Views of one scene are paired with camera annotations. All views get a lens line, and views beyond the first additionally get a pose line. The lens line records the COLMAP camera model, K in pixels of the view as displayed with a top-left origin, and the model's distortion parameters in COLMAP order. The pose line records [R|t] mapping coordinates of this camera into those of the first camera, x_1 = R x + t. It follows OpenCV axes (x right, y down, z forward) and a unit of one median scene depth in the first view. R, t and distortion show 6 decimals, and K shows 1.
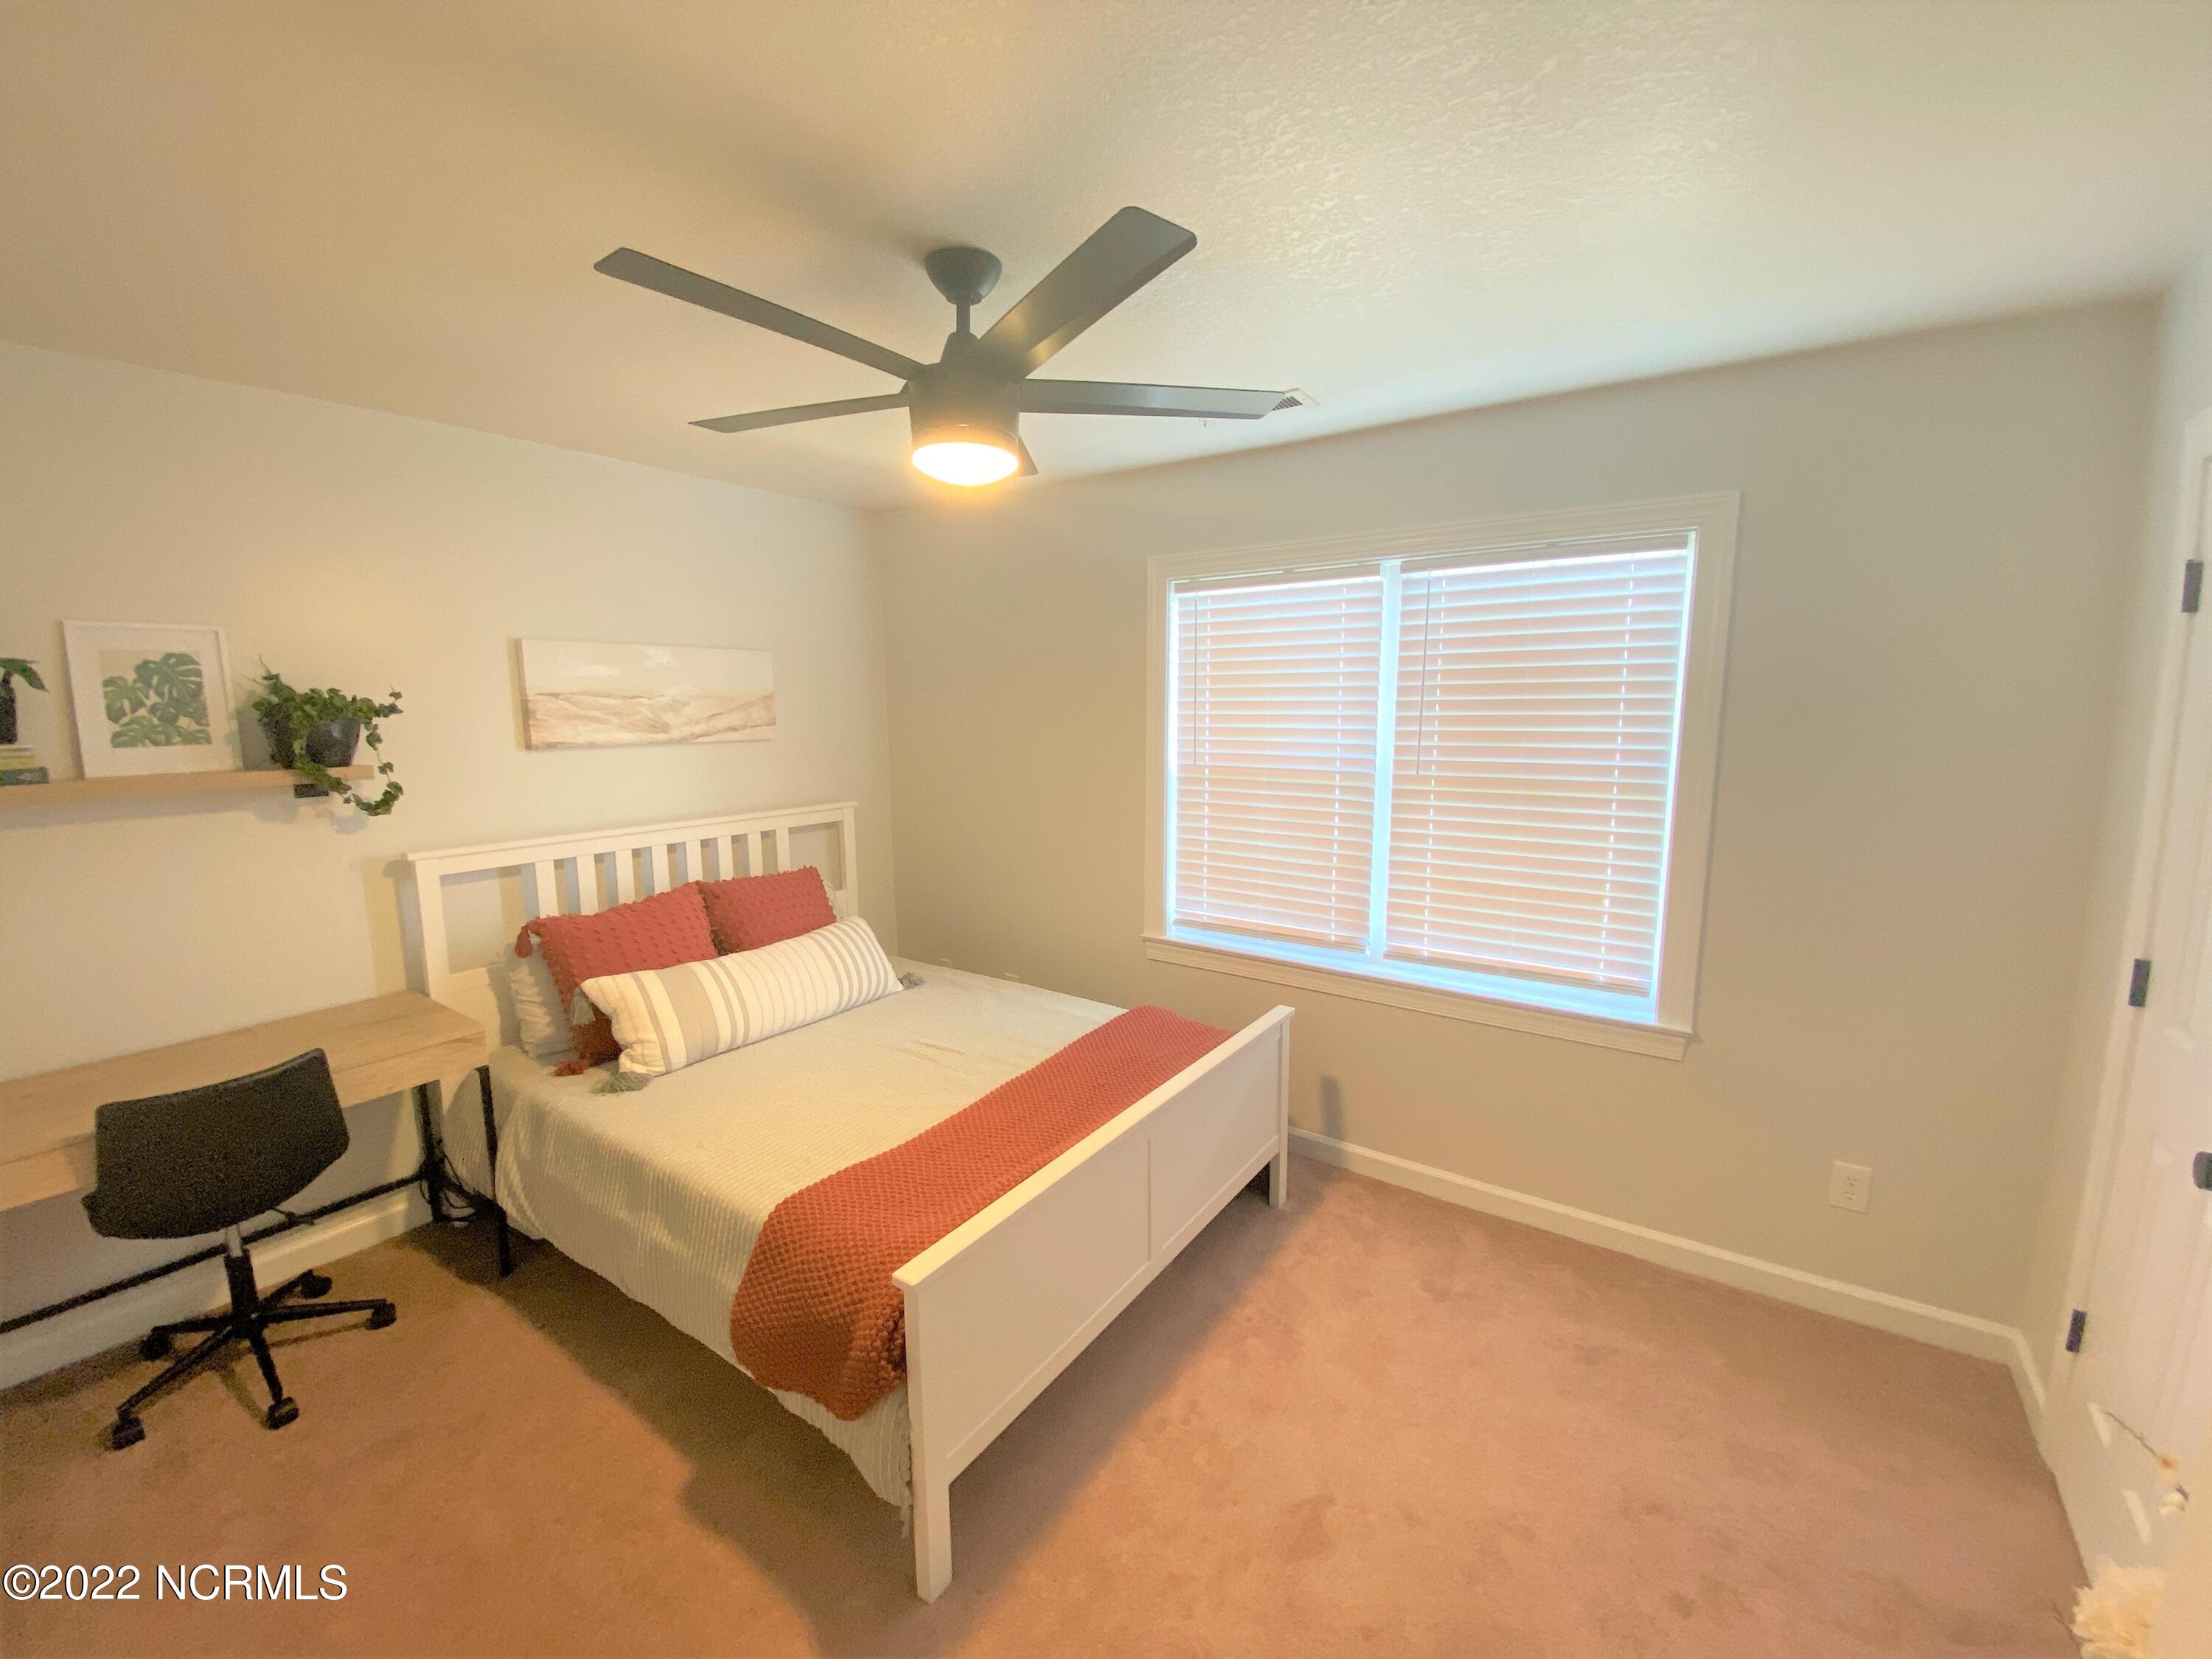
lens RADIAL K [[913.7, 0, 1094.9], [0, 913.7, 834.1], [0, 0, 1]] dist [0.000405, -0.000037]
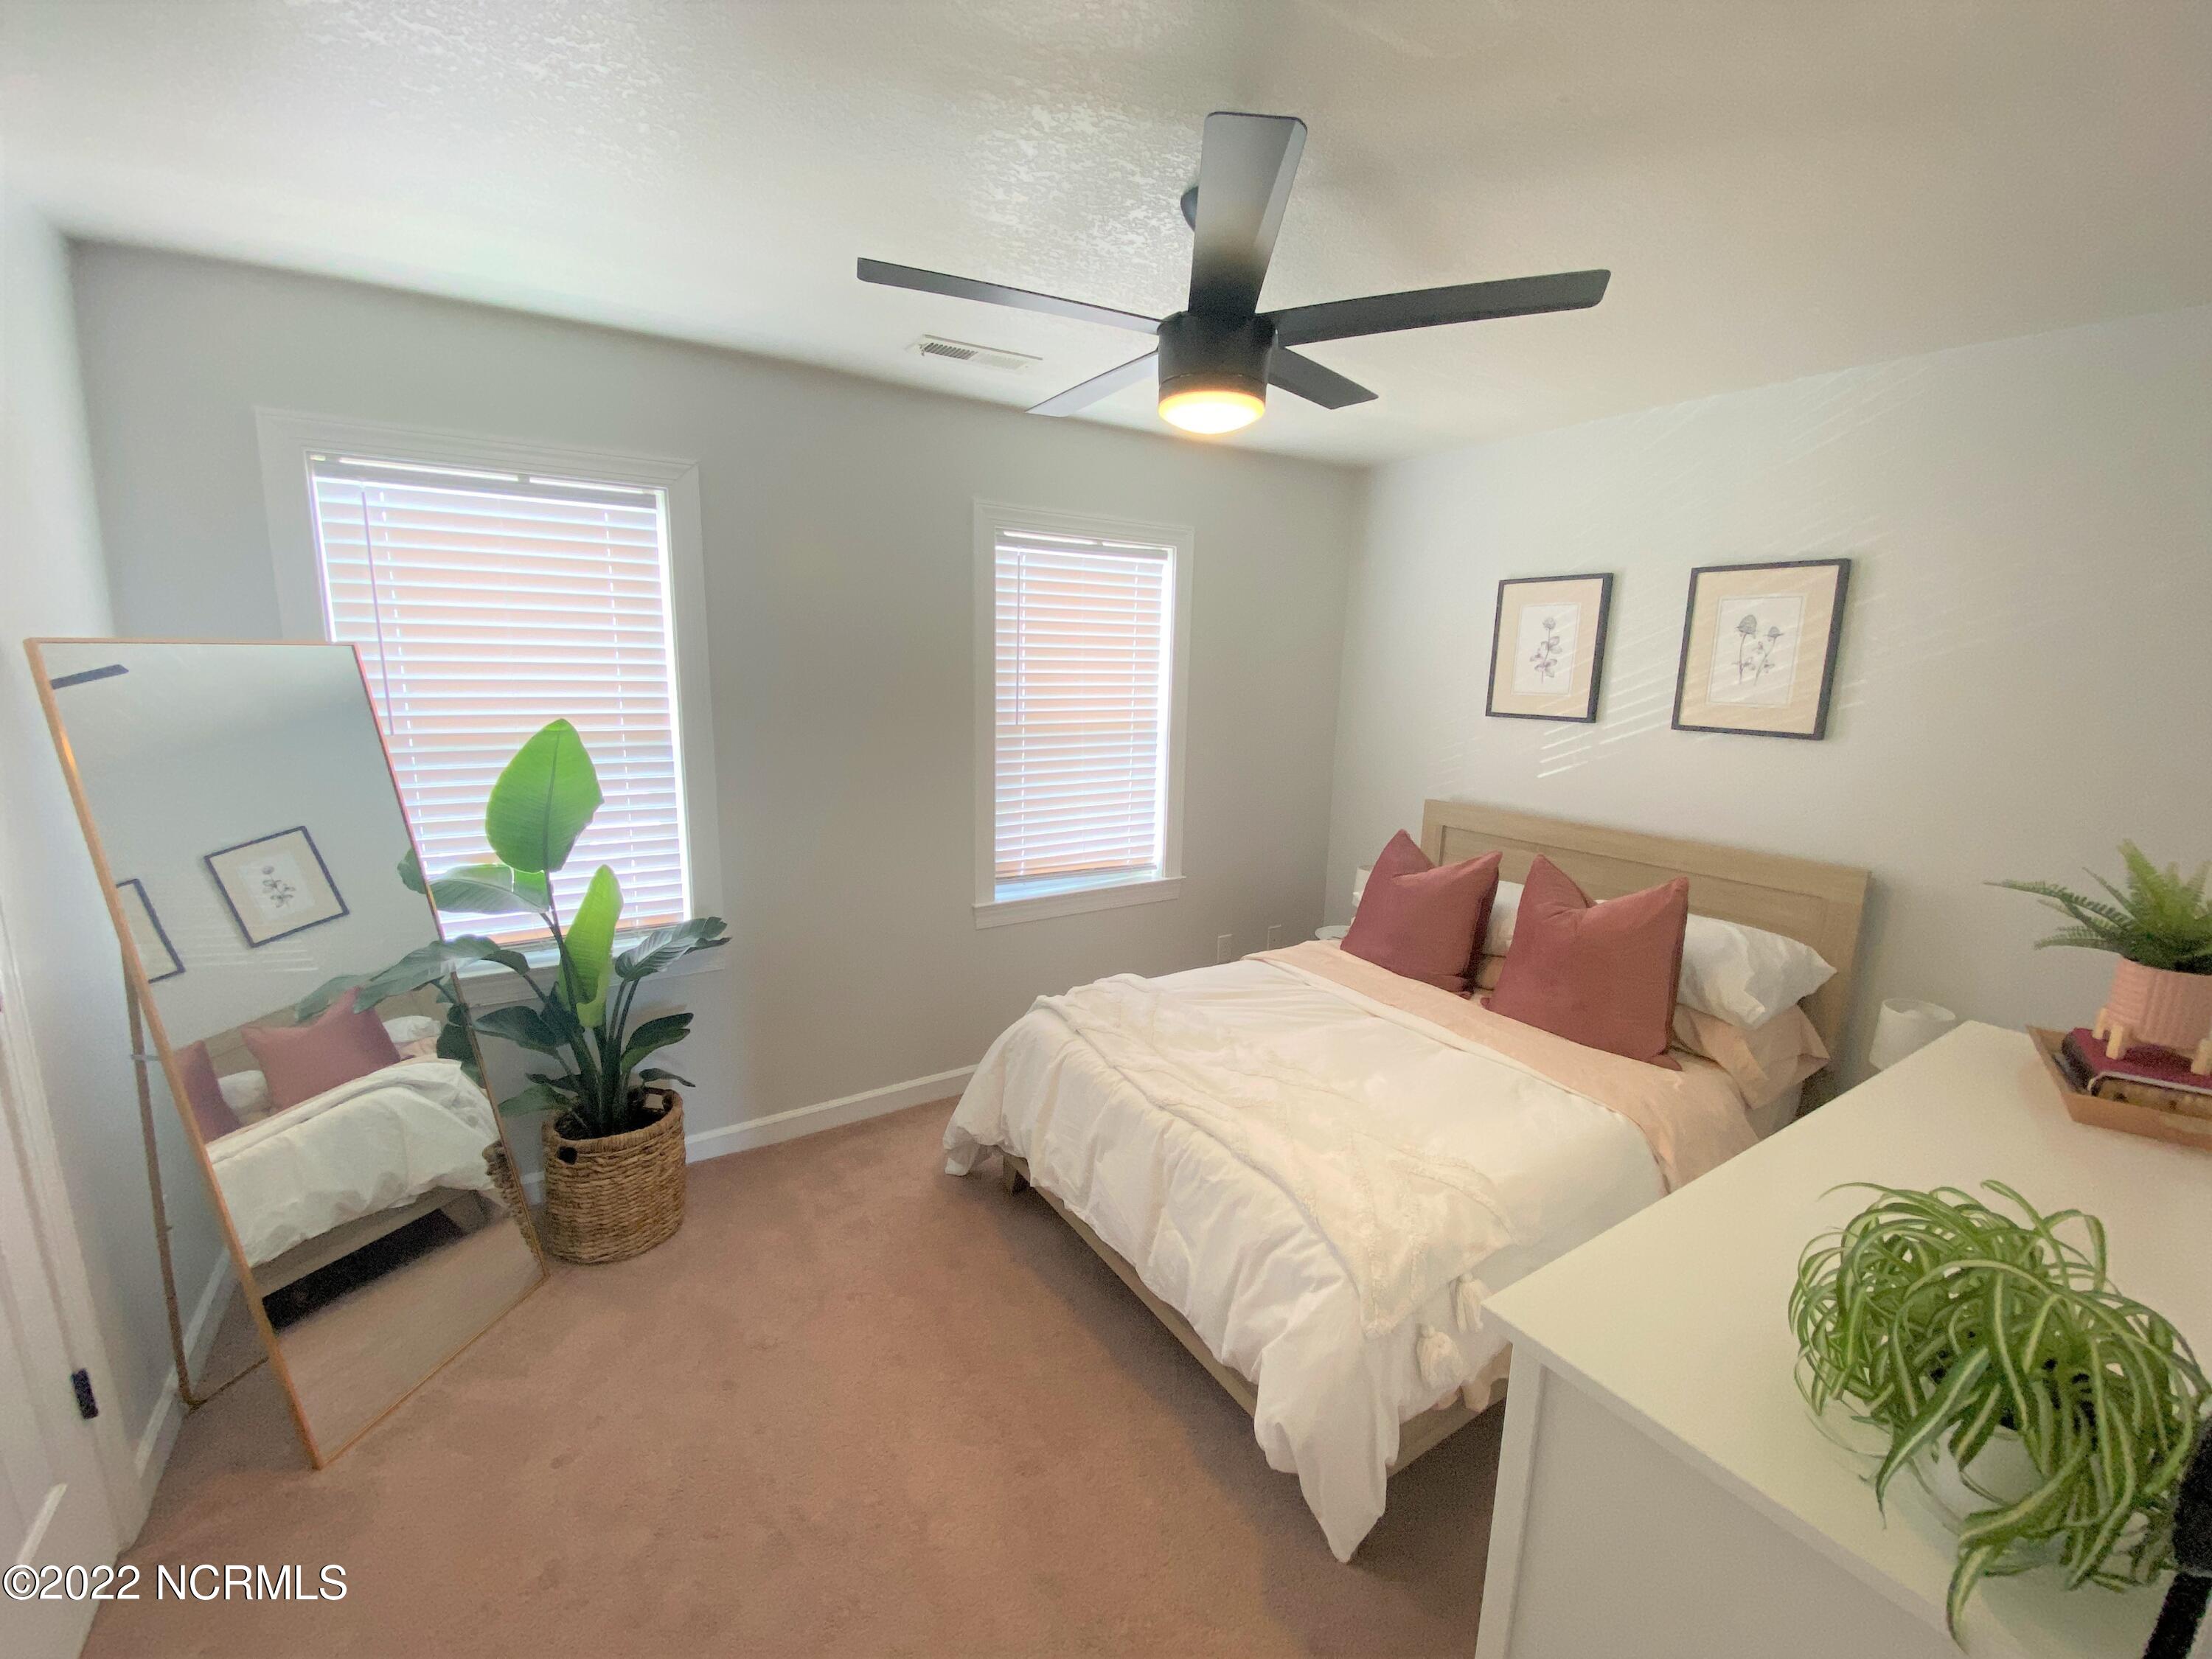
lens RADIAL K [[913.7, 0, 1096.1], [0, 913.7, 826.5], [0, 0, 1]] dist [0.000405, -0.000037]
pose [[0.367164, -0.154978, 0.917154, -0.589552], [0.109173, 0.986387, 0.122971, -0.057295], [-0.923727, 0.054977, 0.379086, 0.407440]]
